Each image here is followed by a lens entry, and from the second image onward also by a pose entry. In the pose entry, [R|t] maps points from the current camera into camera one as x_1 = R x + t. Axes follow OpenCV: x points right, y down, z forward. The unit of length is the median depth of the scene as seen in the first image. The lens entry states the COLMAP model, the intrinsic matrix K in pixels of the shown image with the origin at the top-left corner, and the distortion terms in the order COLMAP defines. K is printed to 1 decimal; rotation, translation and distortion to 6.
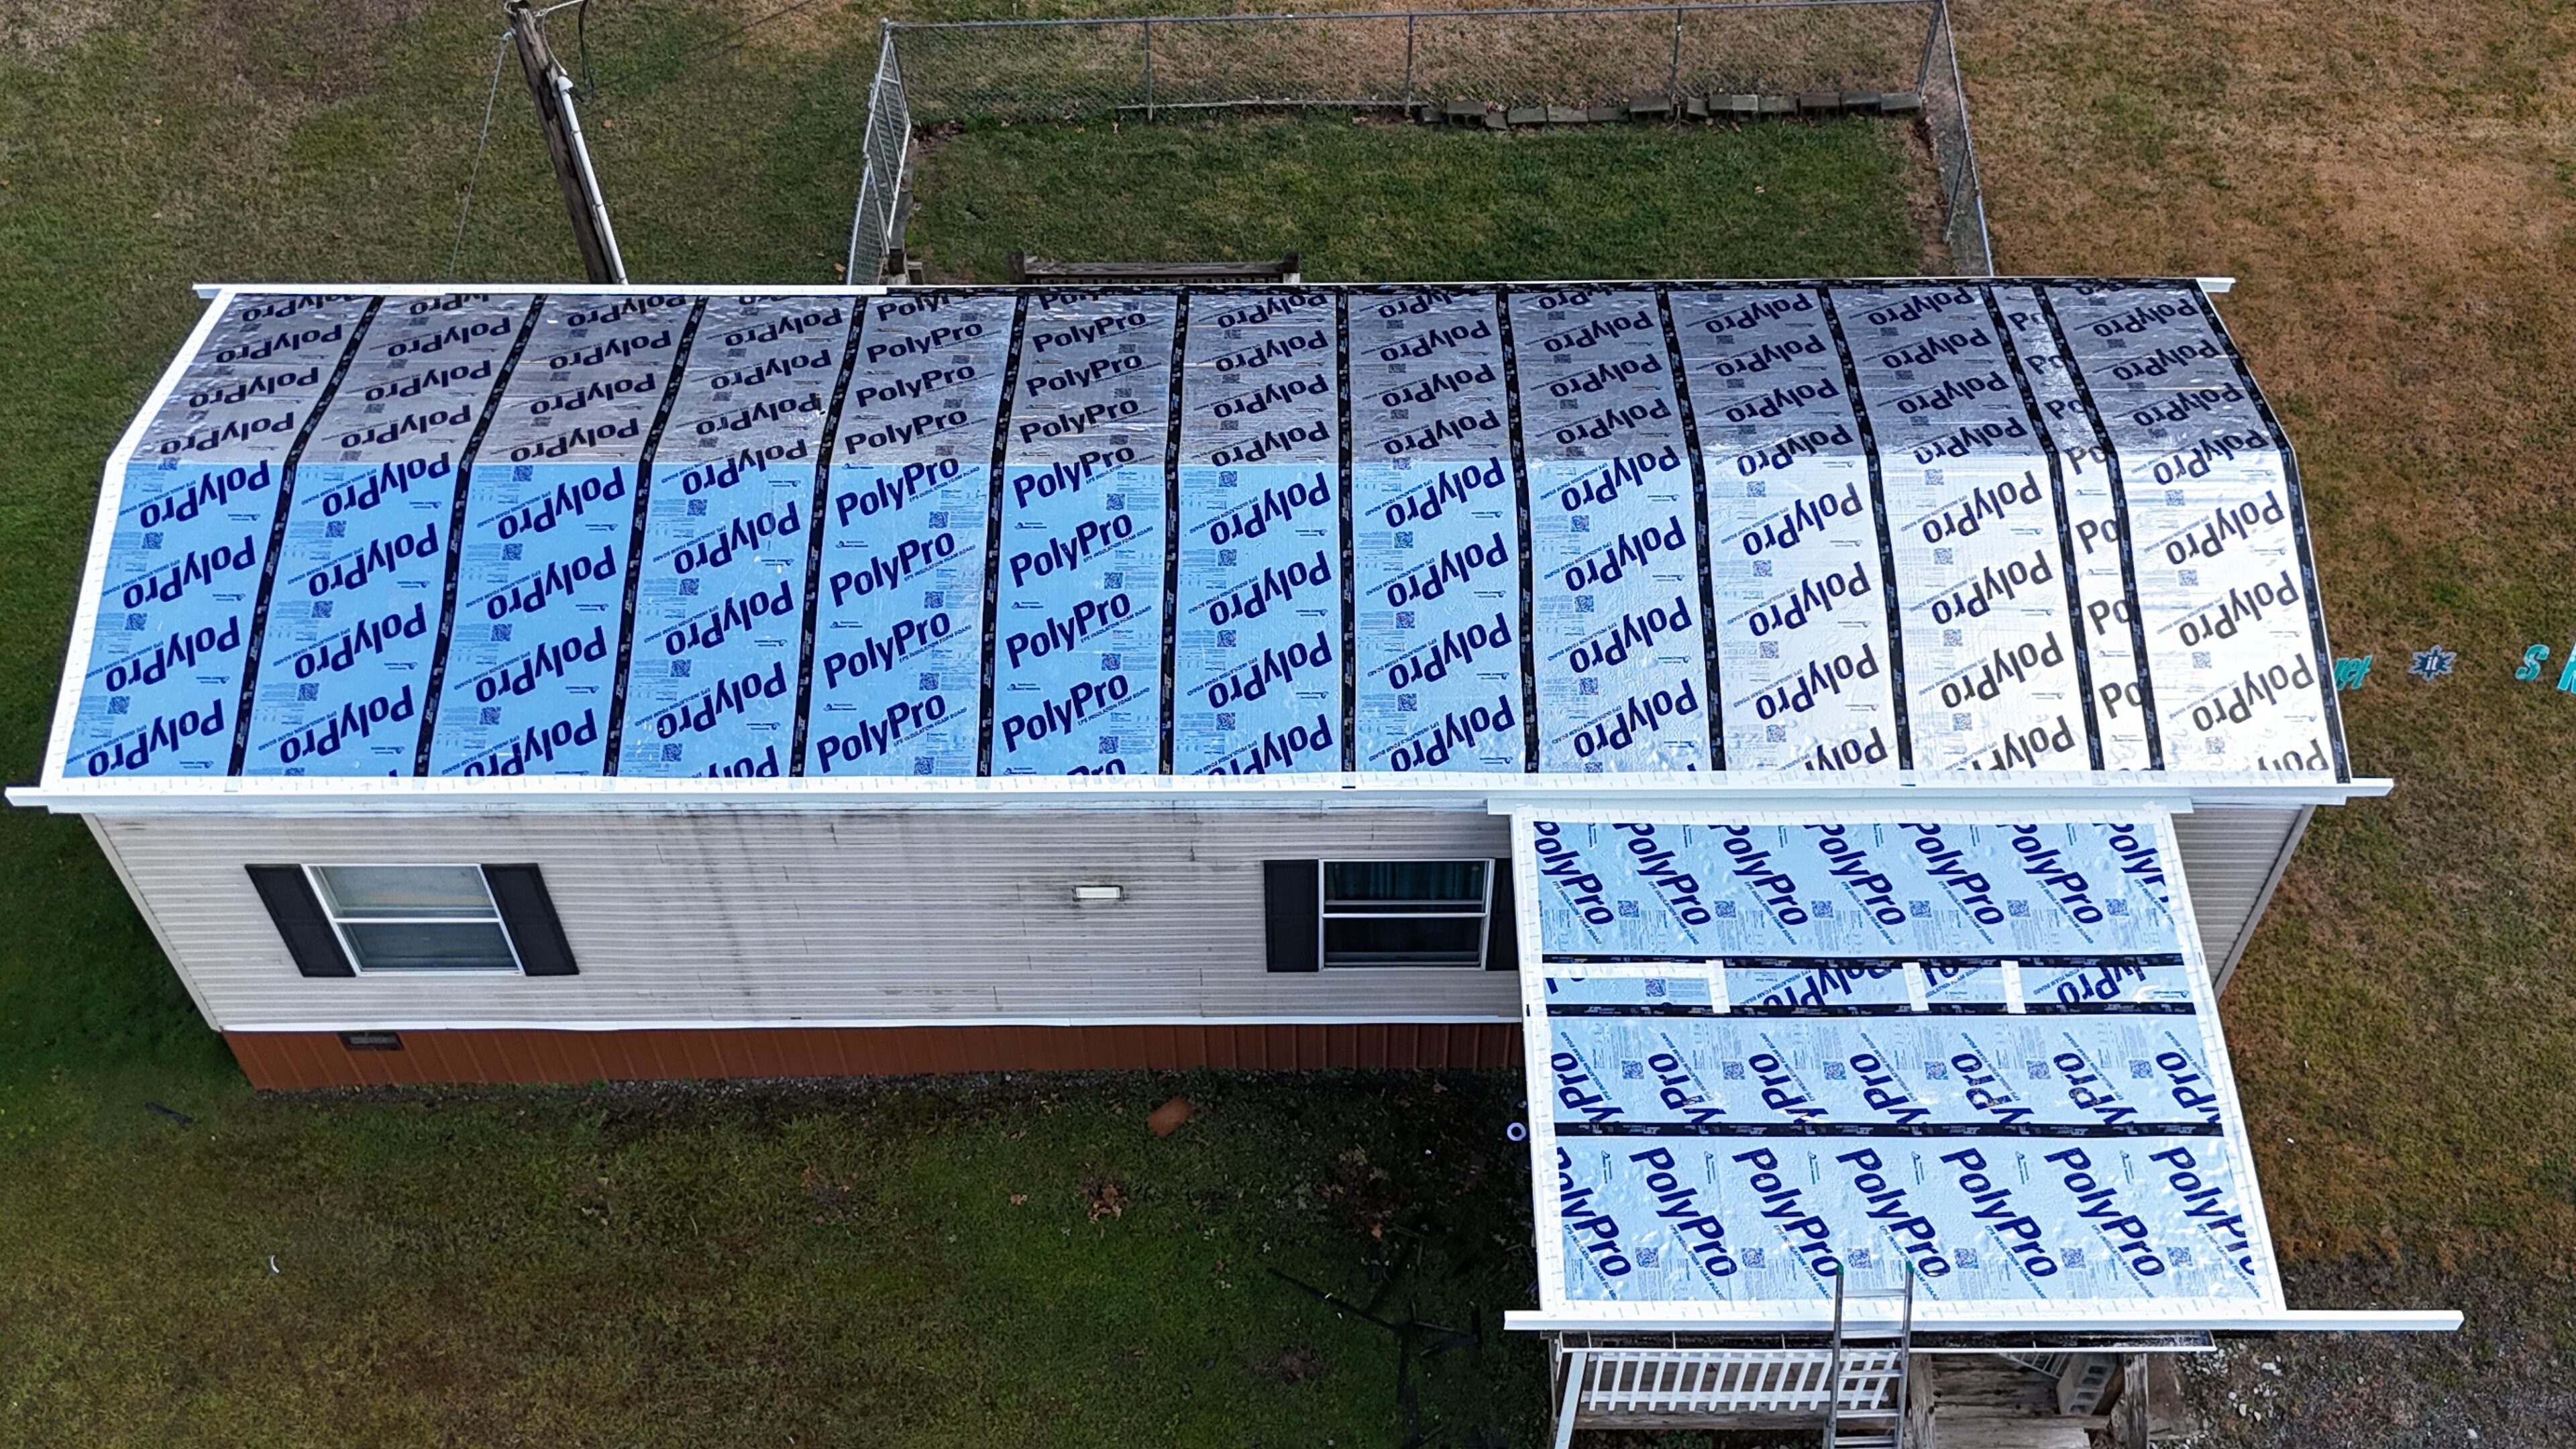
lens RADIAL K [[1945.6, 0, 1291.1], [0, 1945.6, 729.0], [0, 0, 1]] dist [0.067813, -0.055765]
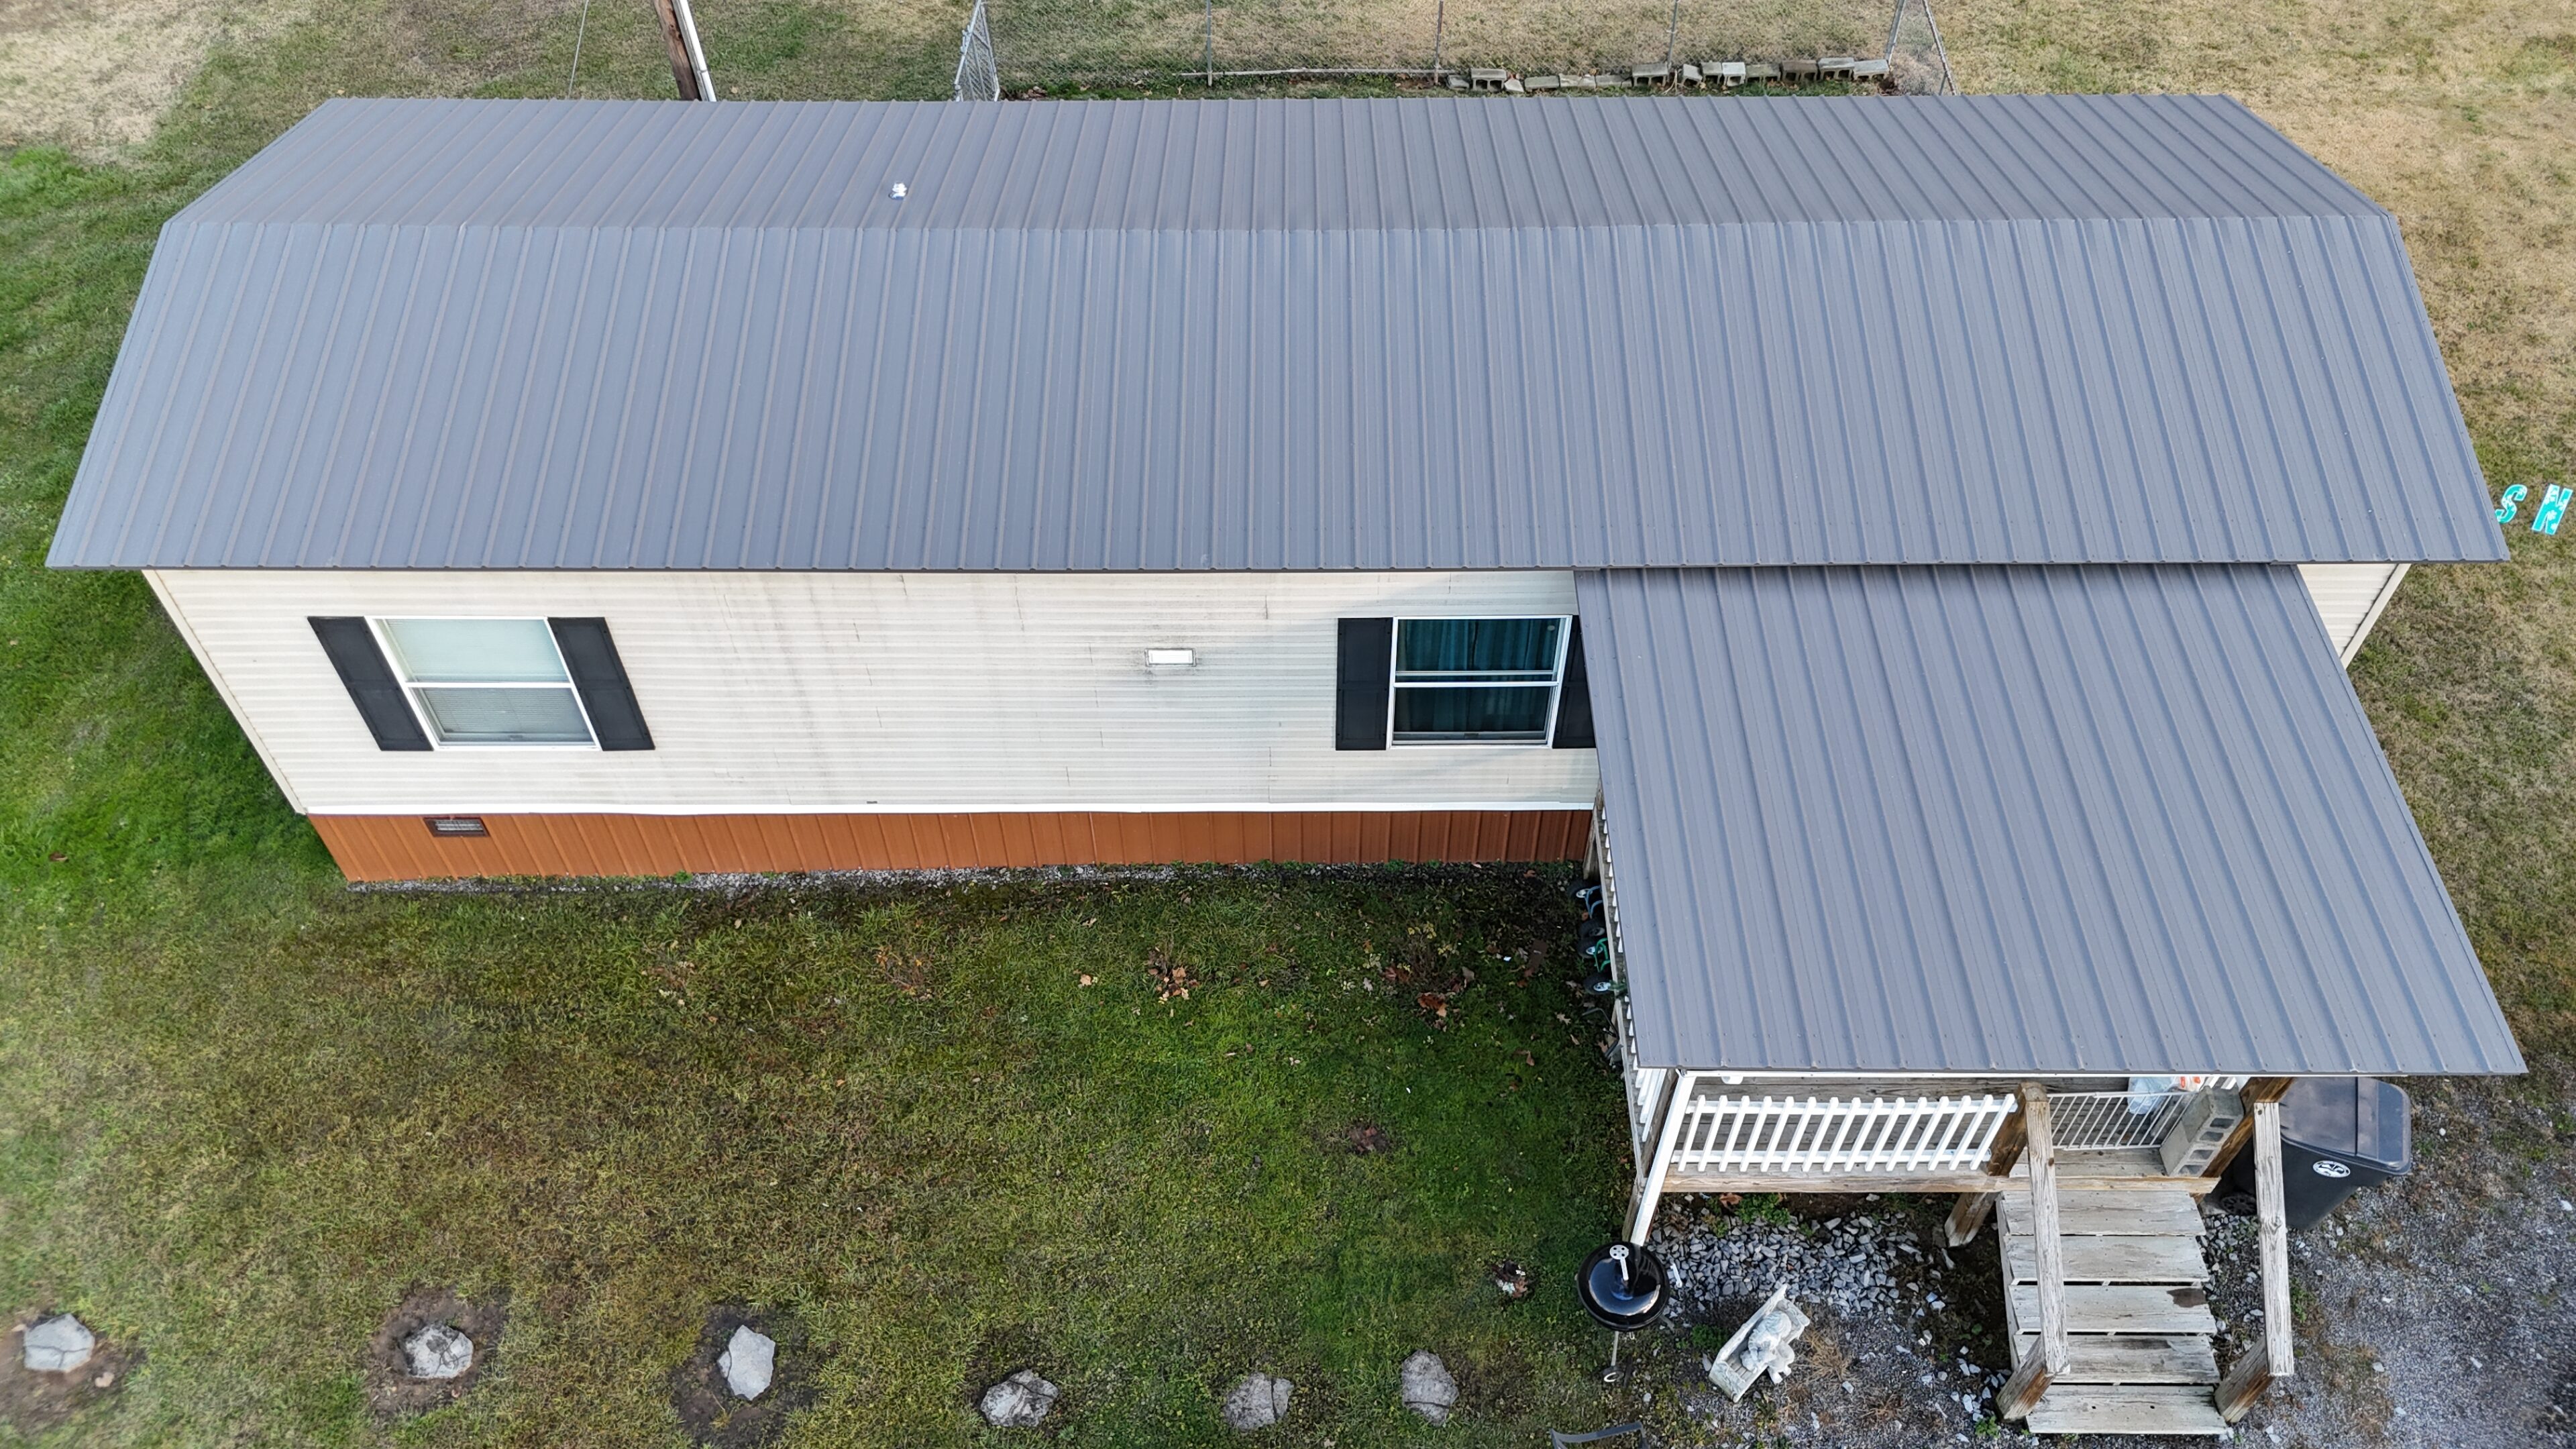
lens RADIAL K [[1469.3, 0, 1297.4], [0, 1469.3, 716.6], [0, 0, 1]] dist [0.054705, -0.030622]
pose [[1.000000, 0.000358, -0.000707, -0.029929], [-0.000387, 0.999165, -0.040850, 0.131175], [0.000692, 0.040850, 0.999165, 0.223420]]
